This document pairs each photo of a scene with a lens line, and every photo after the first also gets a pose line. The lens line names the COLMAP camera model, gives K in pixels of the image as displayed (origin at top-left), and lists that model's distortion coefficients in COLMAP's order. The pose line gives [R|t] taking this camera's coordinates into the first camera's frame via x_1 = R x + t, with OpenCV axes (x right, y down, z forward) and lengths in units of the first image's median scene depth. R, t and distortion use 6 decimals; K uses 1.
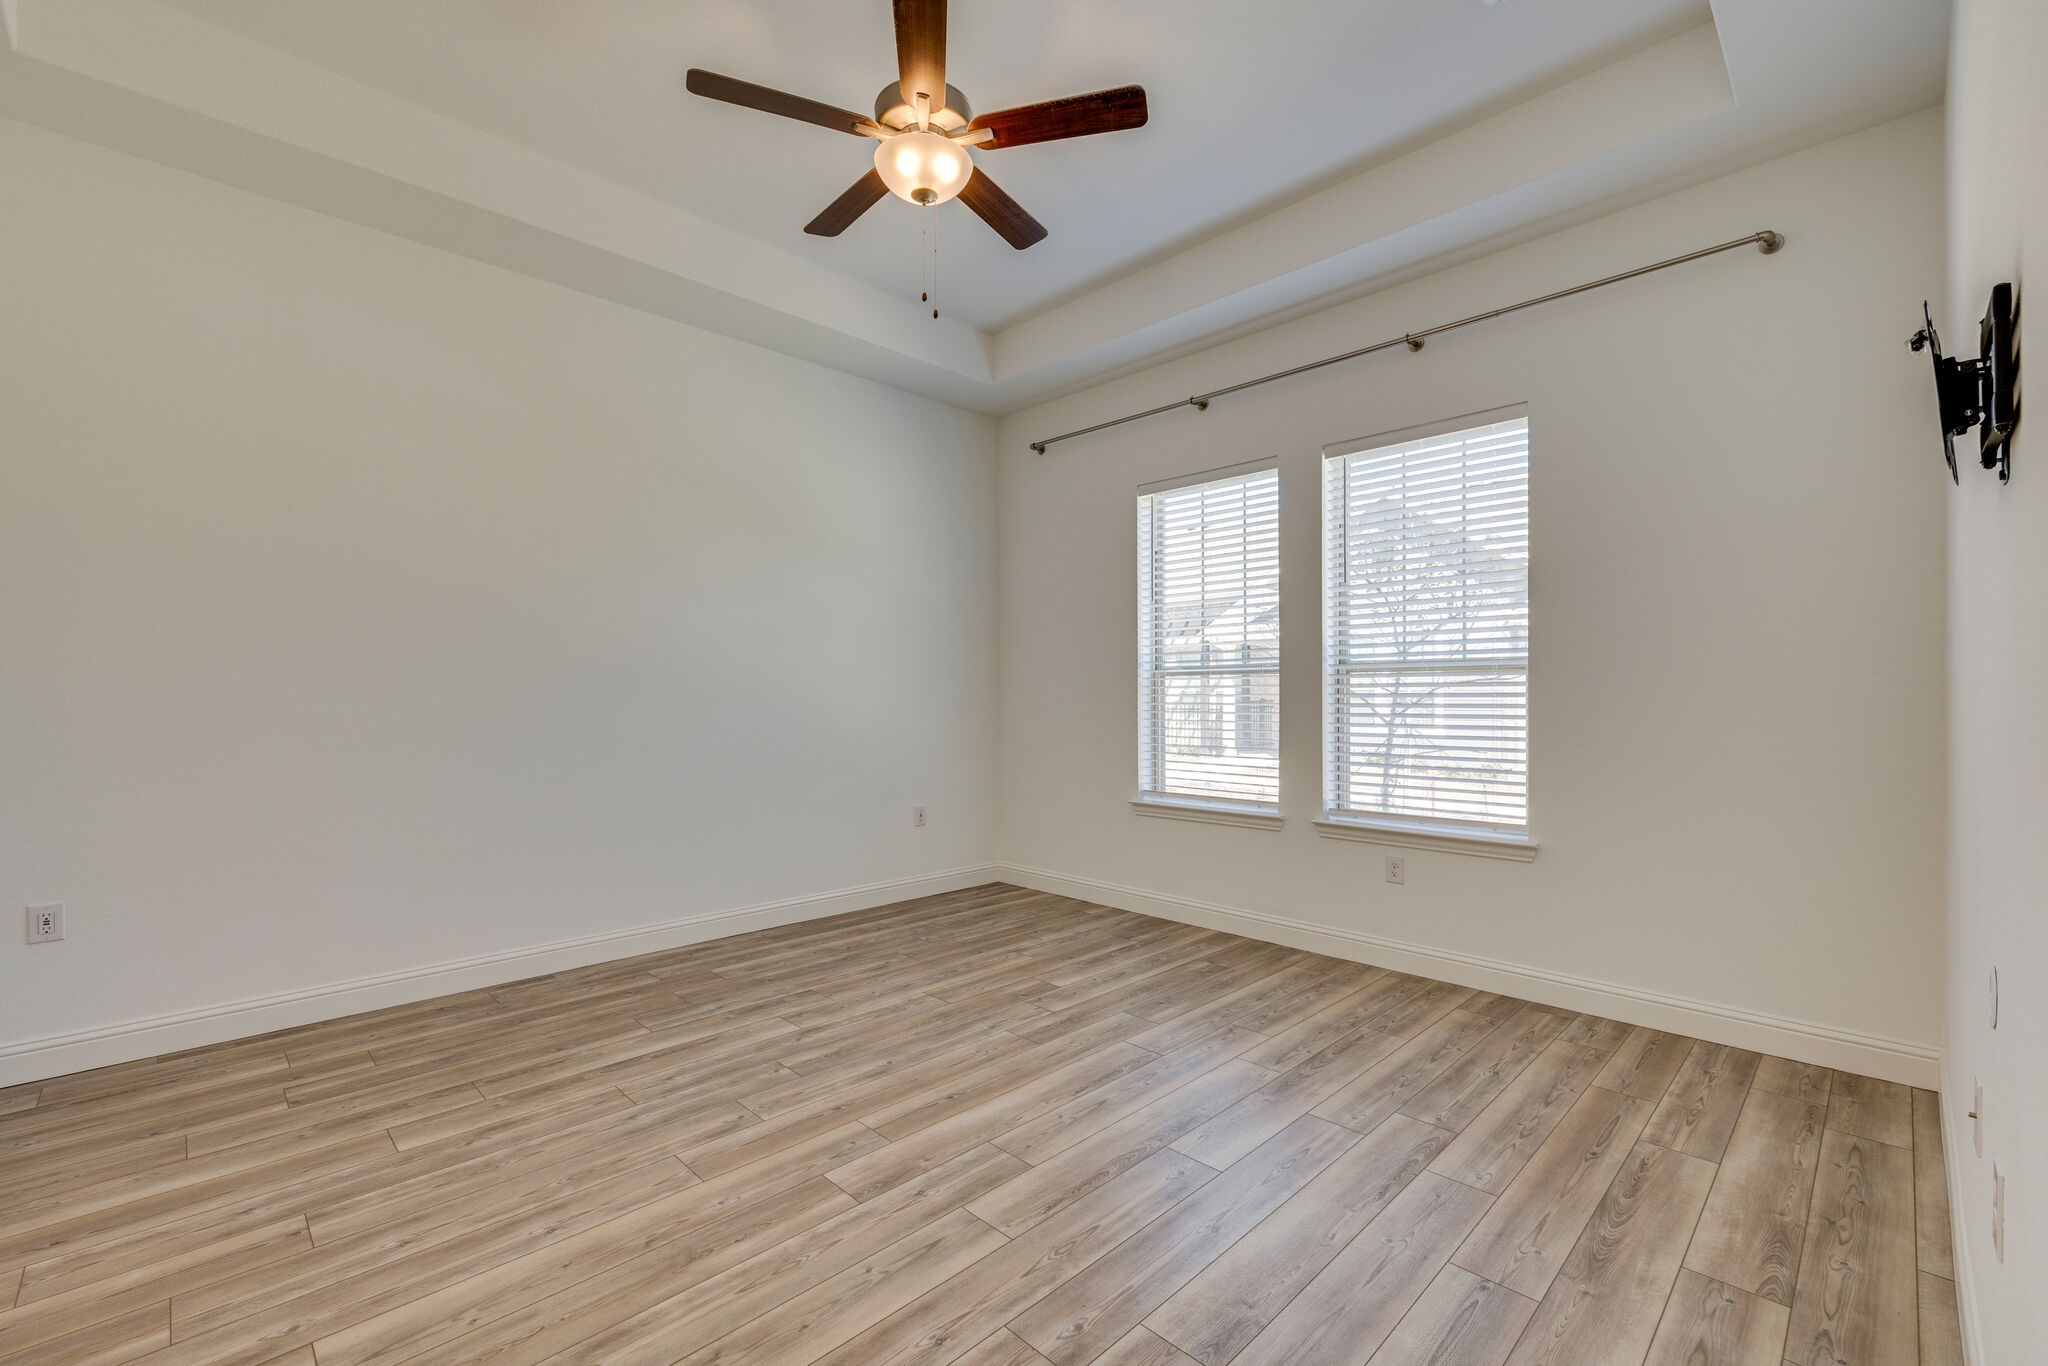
lens RADIAL K [[870.5, 0, 1033.9], [0, 870.5, 701.8], [0, 0, 1]] dist [-0.002711, -0.000414]
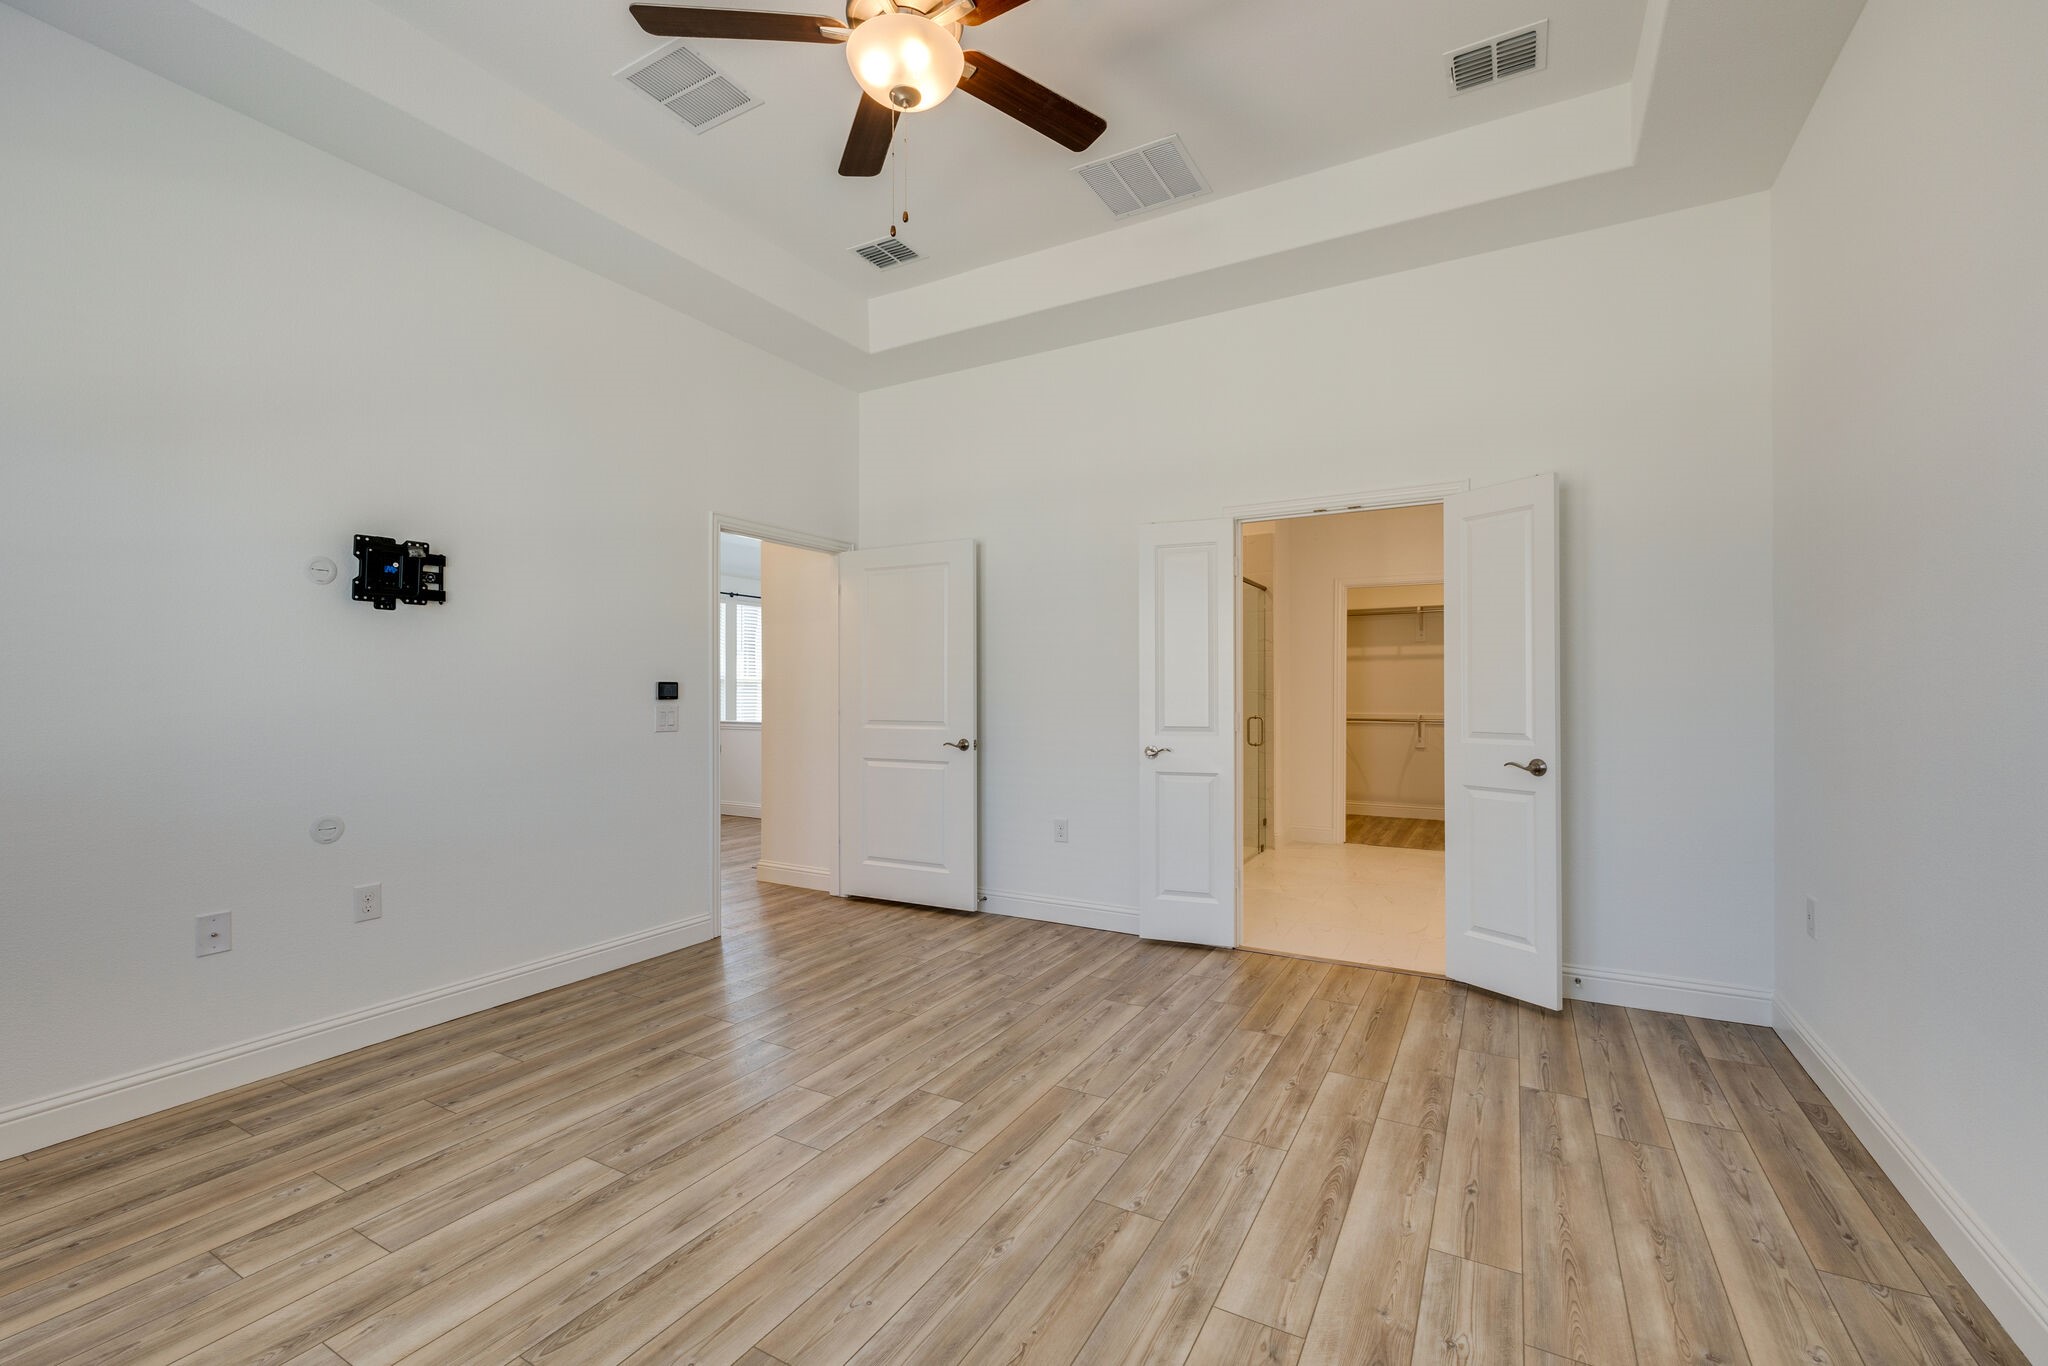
lens RADIAL K [[870.5, 0, 1023.3], [0, 870.5, 688.4], [0, 0, 1]] dist [-0.002711, -0.000414]
pose [[-0.965917, 0.001824, -0.258847, -0.017632], [0.000581, 0.999988, 0.004880, -0.012894], [0.258853, 0.004563, -0.965906, 1.922084]]
